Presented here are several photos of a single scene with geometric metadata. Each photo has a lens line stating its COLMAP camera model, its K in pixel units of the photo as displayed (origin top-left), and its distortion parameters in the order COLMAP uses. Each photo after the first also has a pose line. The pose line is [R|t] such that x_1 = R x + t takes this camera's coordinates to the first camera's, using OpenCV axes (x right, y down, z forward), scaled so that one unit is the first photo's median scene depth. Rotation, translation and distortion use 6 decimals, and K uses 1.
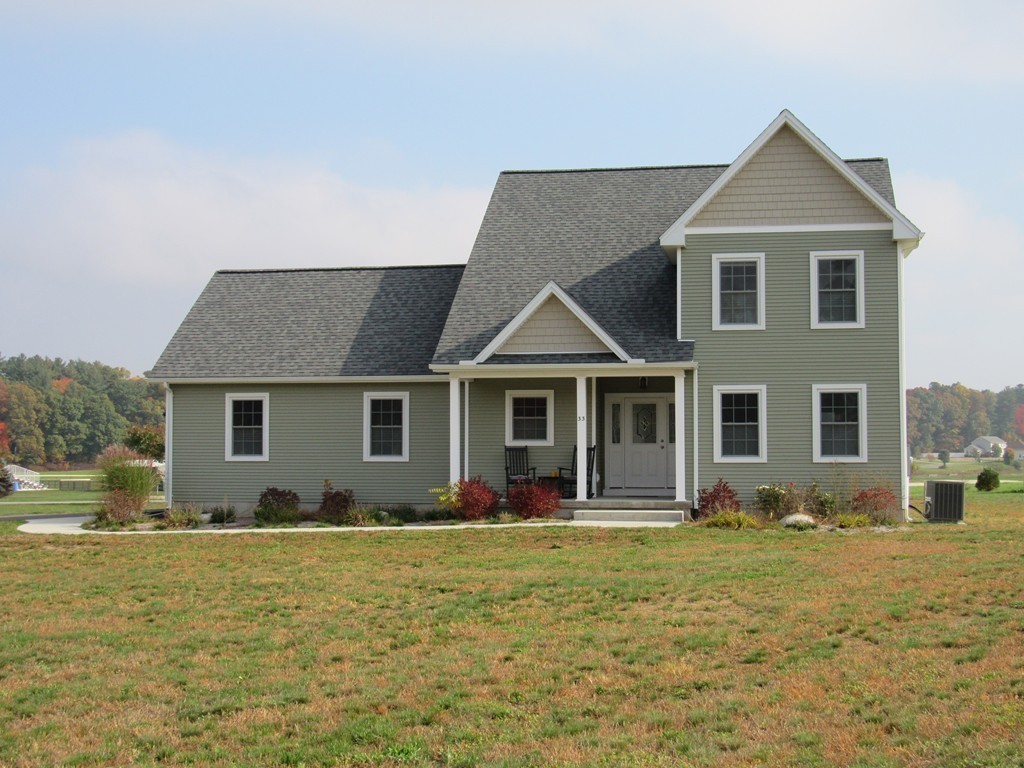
lens RADIAL K [[1376.1, 0, 512.0], [0, 1376.1, 384.0], [0, 0, 1]] dist [-0.049598, 0.007905]
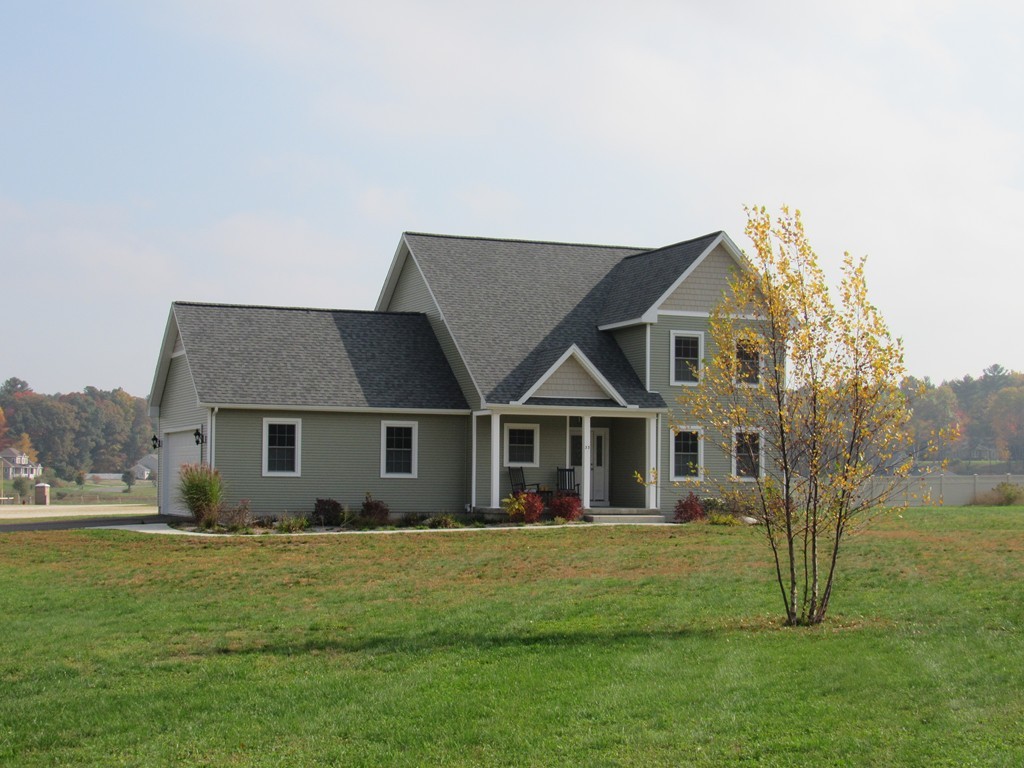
lens RADIAL K [[1757.5, 0, 512.0], [0, 1757.5, 384.0], [0, 0, 1]] dist [-0.140696, 0.207329]
pose [[0.847337, 0.037625, 0.529721, -0.918079], [-0.037287, 0.999240, -0.011329, -0.014414], [-0.529745, -0.010152, 0.848096, -0.409970]]
